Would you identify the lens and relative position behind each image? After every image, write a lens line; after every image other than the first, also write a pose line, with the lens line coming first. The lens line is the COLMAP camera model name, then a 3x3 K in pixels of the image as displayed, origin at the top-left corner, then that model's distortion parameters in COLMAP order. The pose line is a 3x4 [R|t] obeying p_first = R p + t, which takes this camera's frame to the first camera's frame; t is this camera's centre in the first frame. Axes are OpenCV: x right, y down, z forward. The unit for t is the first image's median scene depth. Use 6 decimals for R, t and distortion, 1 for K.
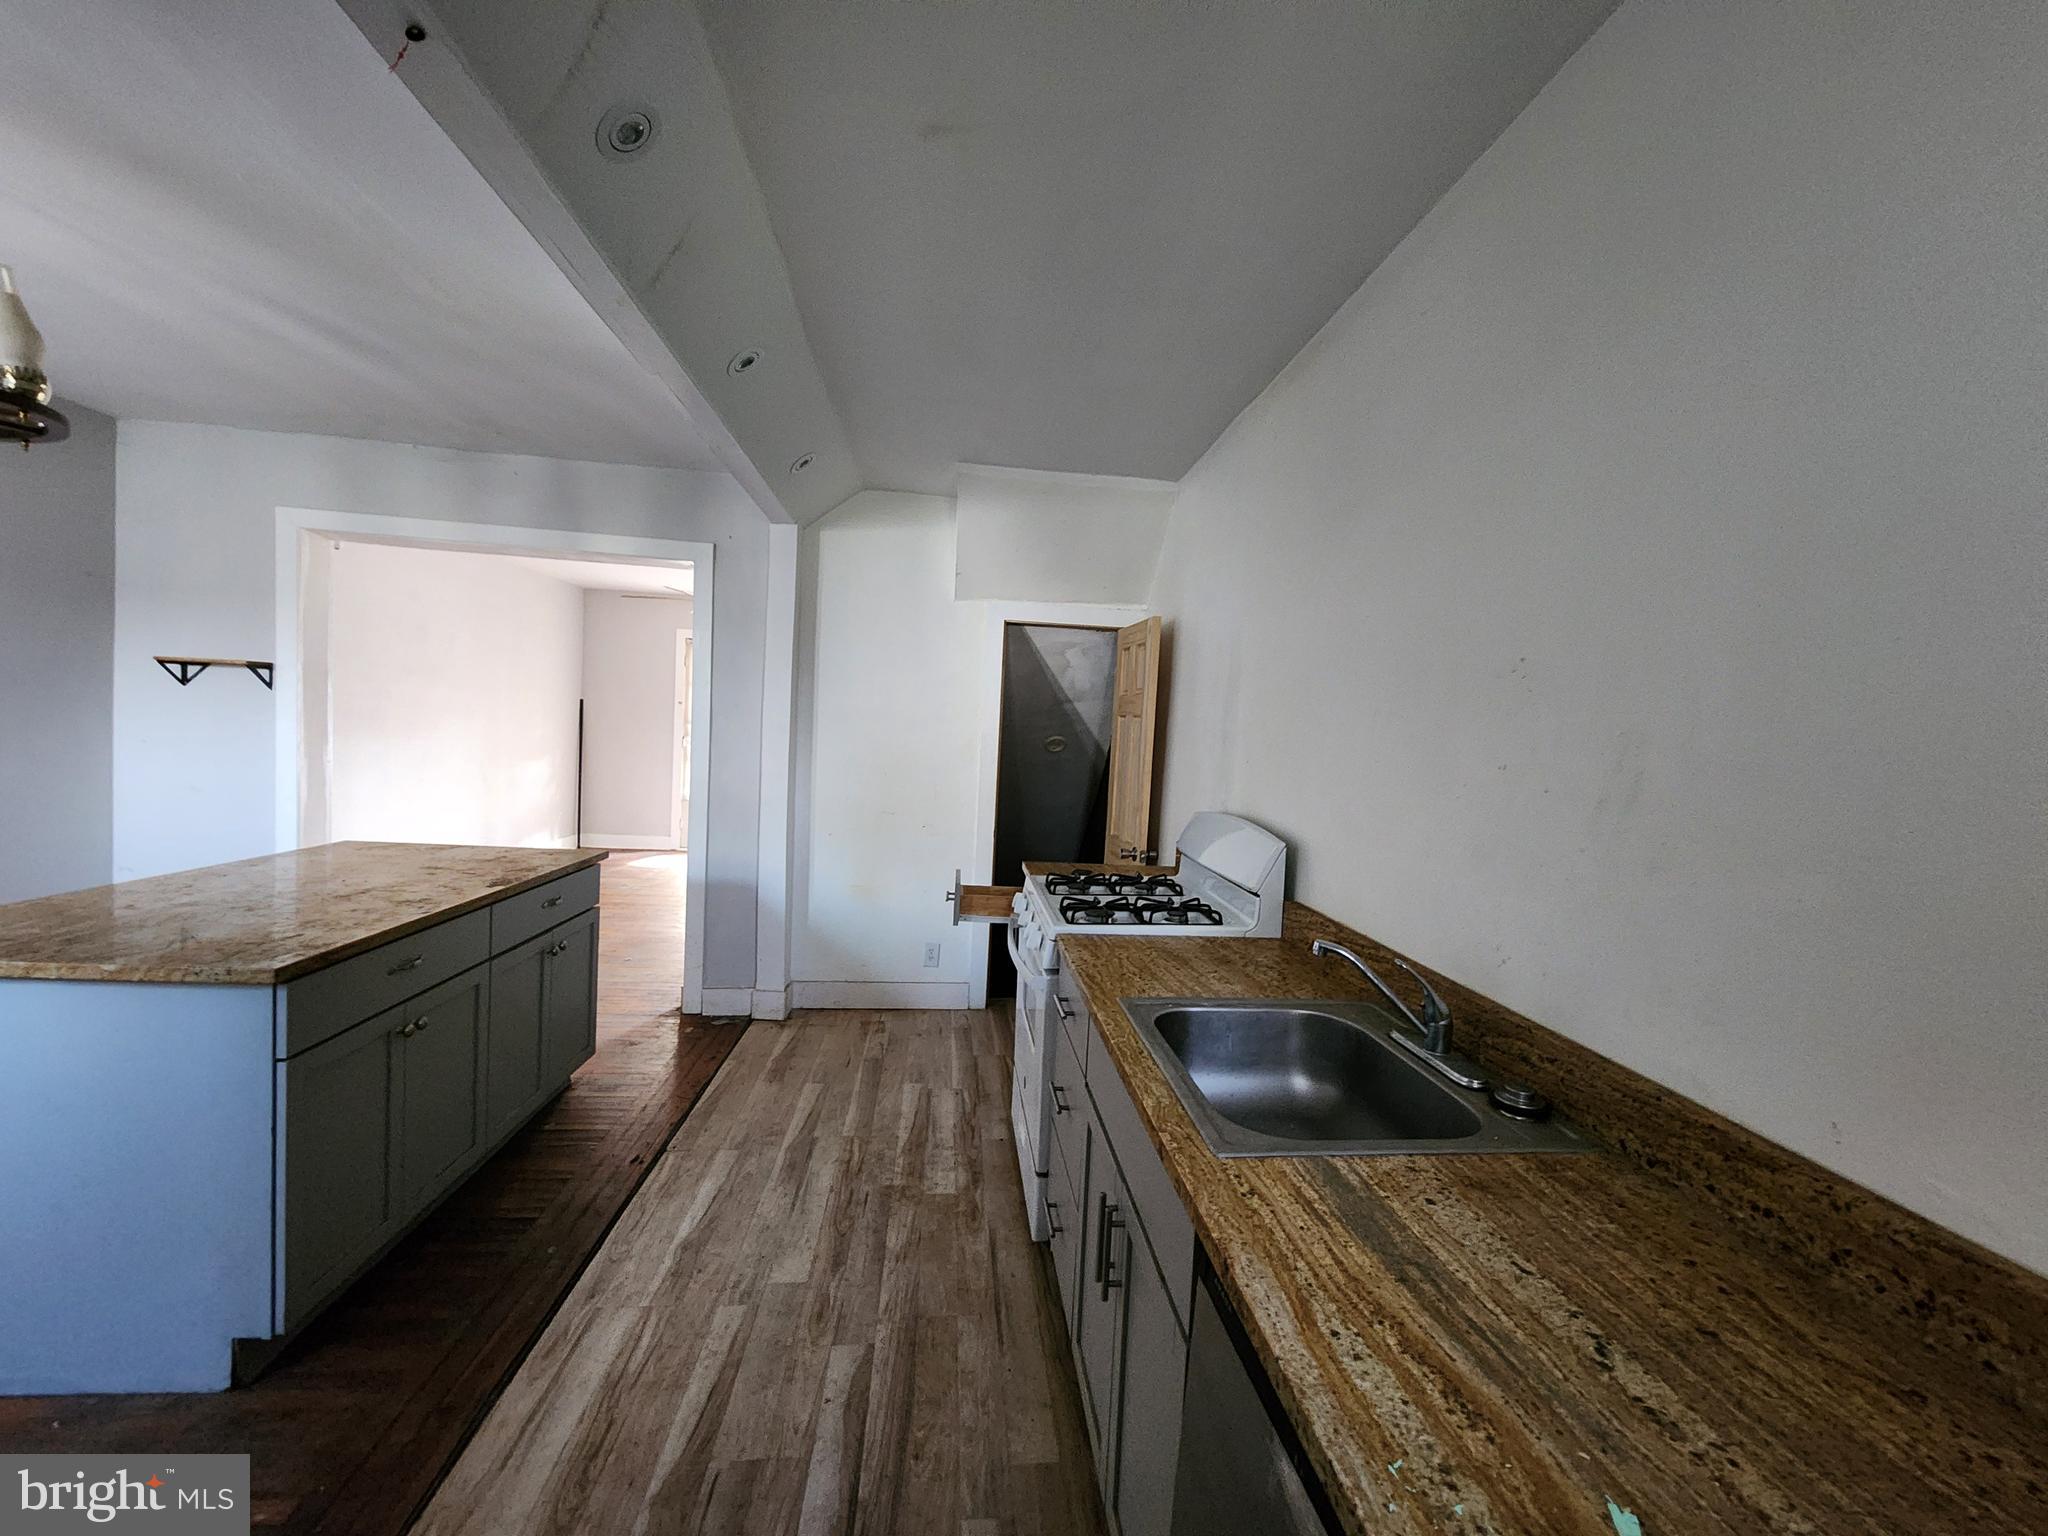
lens RADIAL K [[841.4, 0, 1030.5], [0, 841.4, 765.8], [0, 0, 1]] dist [0.000175, 0.000906]
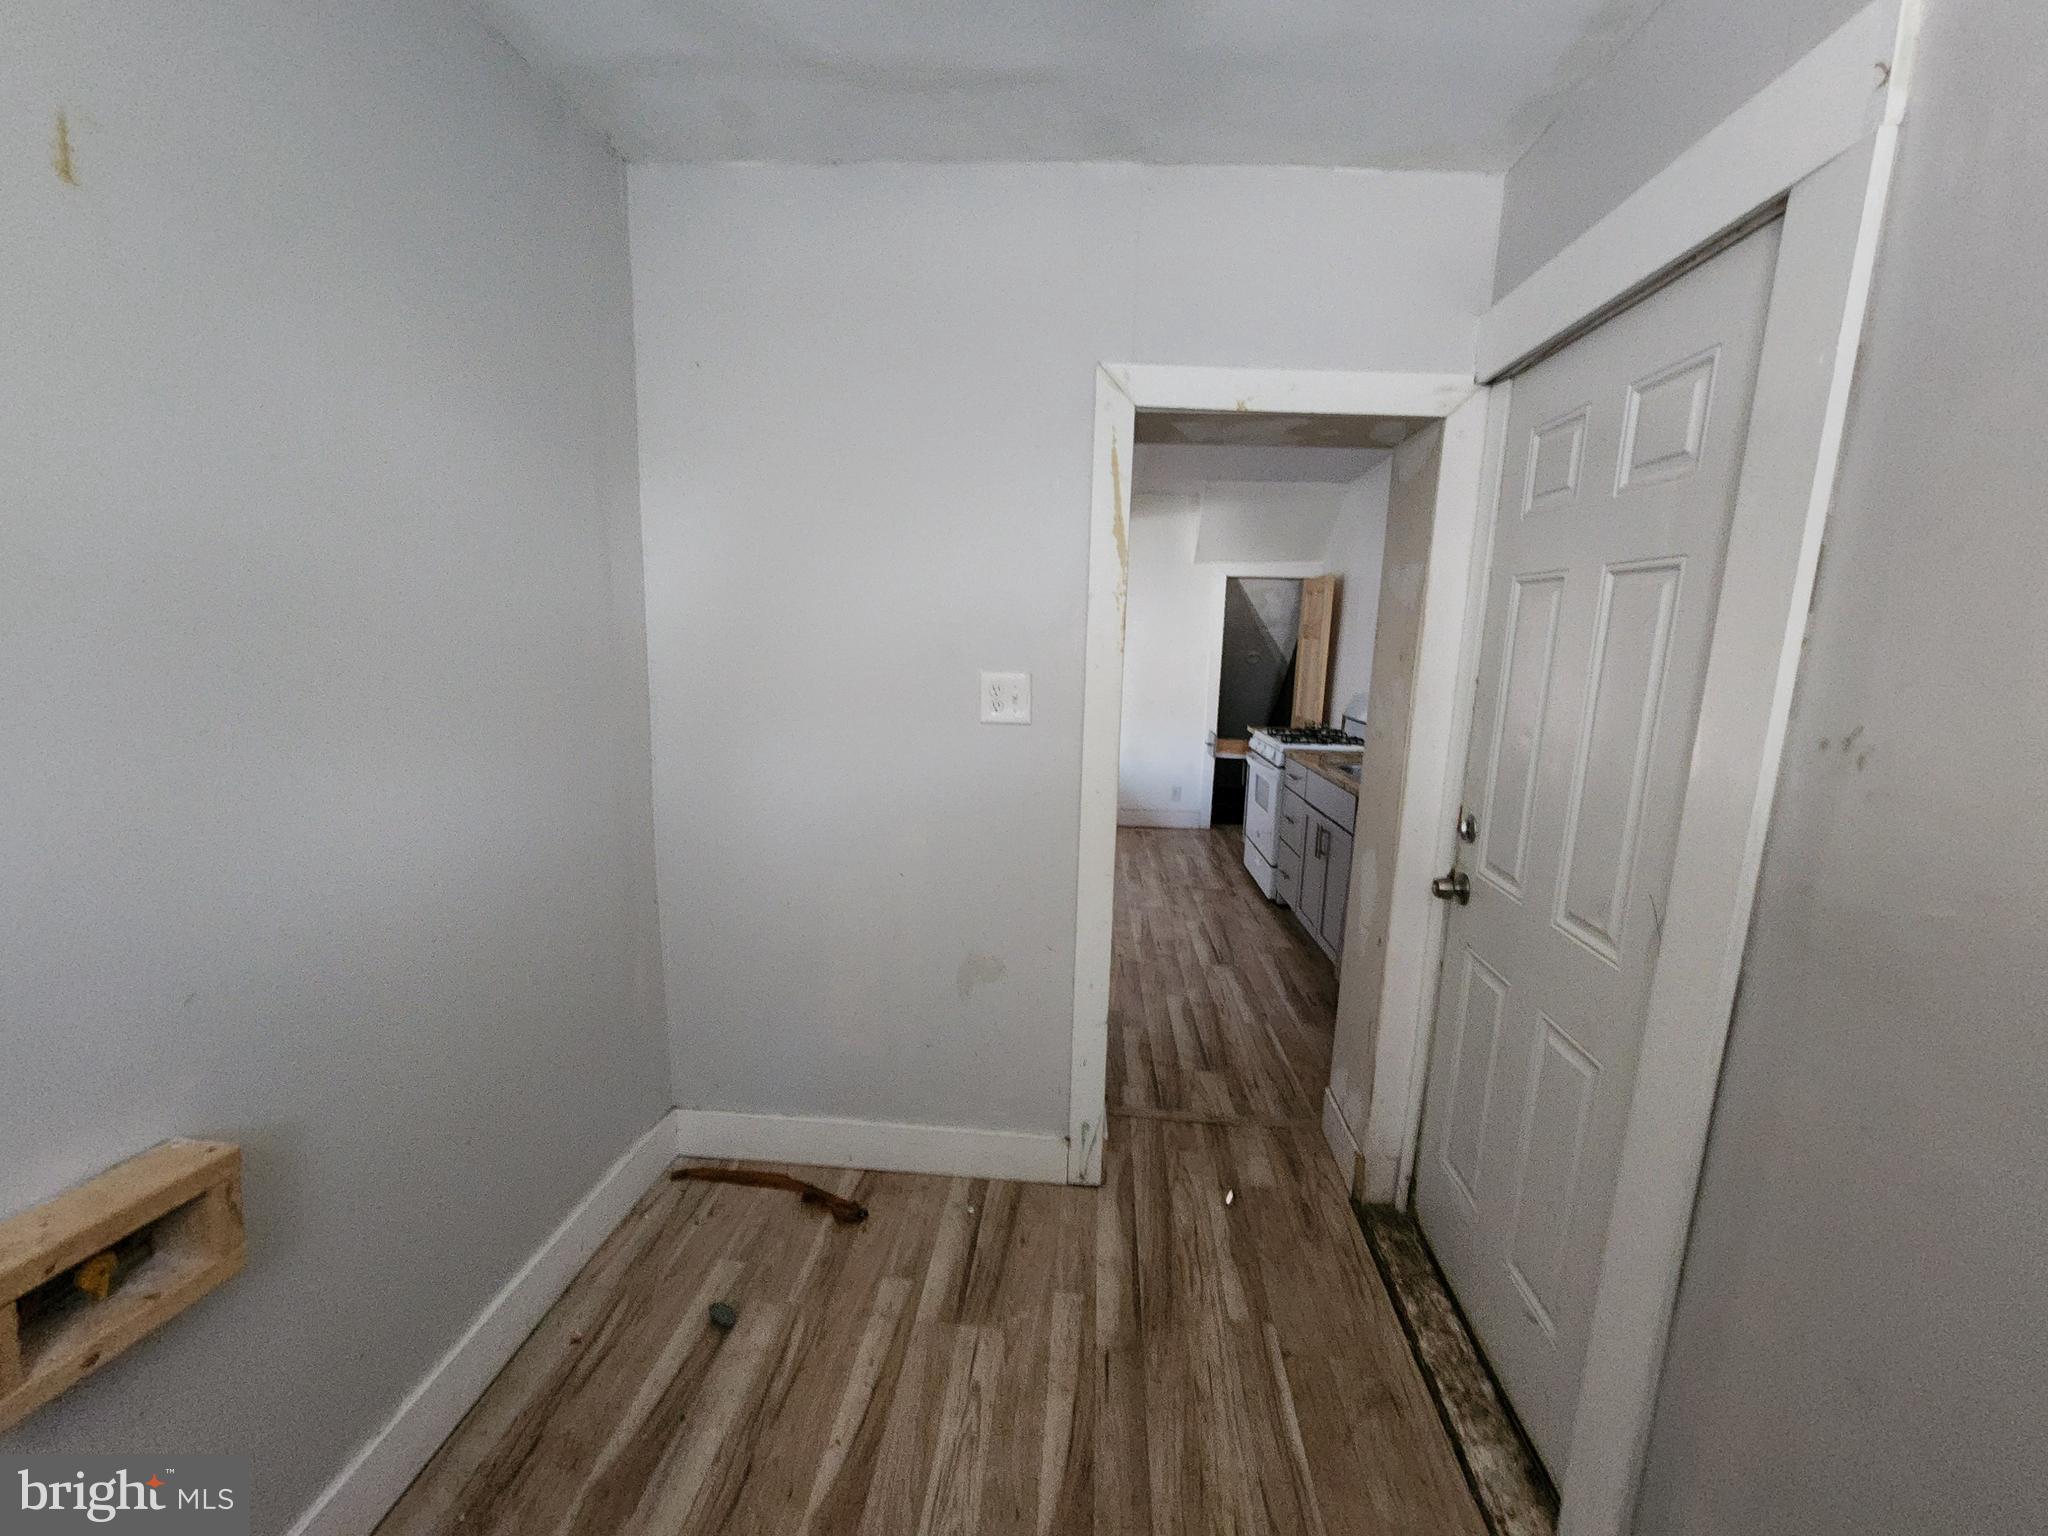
lens RADIAL K [[841.4, 0, 1027.6], [0, 841.4, 773.5], [0, 0, 1]] dist [0.000175, 0.000906]
pose [[0.985453, 0.004910, -0.169876, -0.197808], [0.013185, 0.994360, 0.105230, 0.028842], [0.169435, -0.105939, 0.979831, -0.942225]]
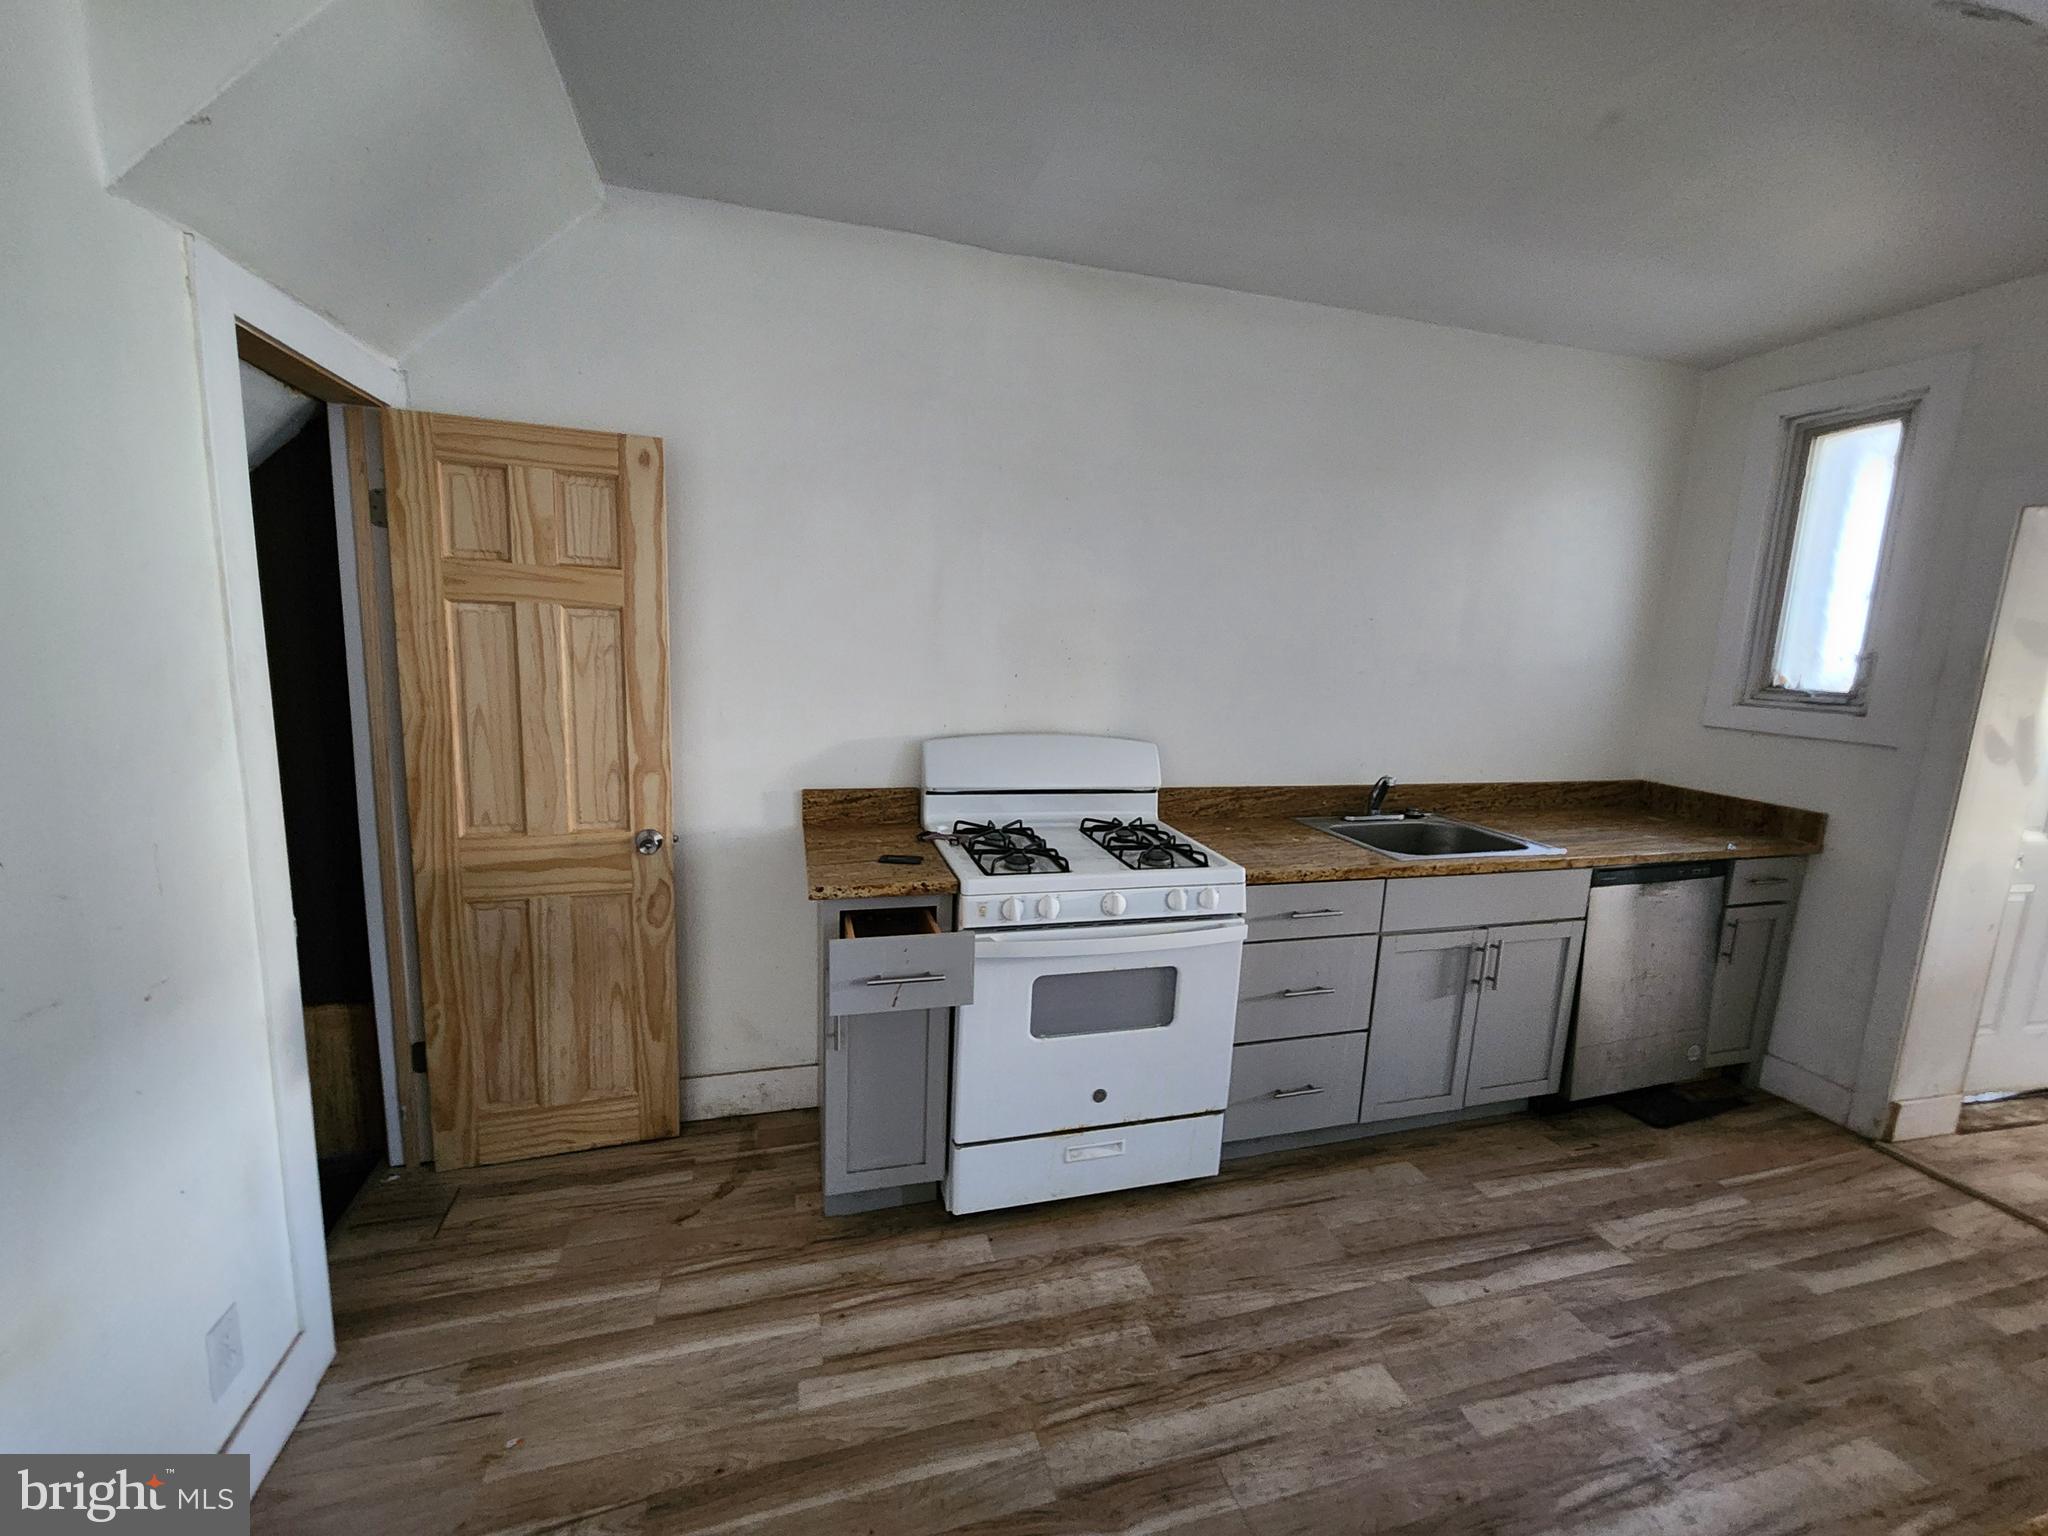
lens RADIAL K [[841.4, 0, 1034.2], [0, 841.4, 772.7], [0, 0, 1]] dist [0.000175, 0.000906]
pose [[-0.184061, -0.216965, 0.958670, -0.710829], [-0.000467, 0.975353, 0.220652, -0.116085], [-0.982915, 0.040166, -0.179626, 1.186664]]
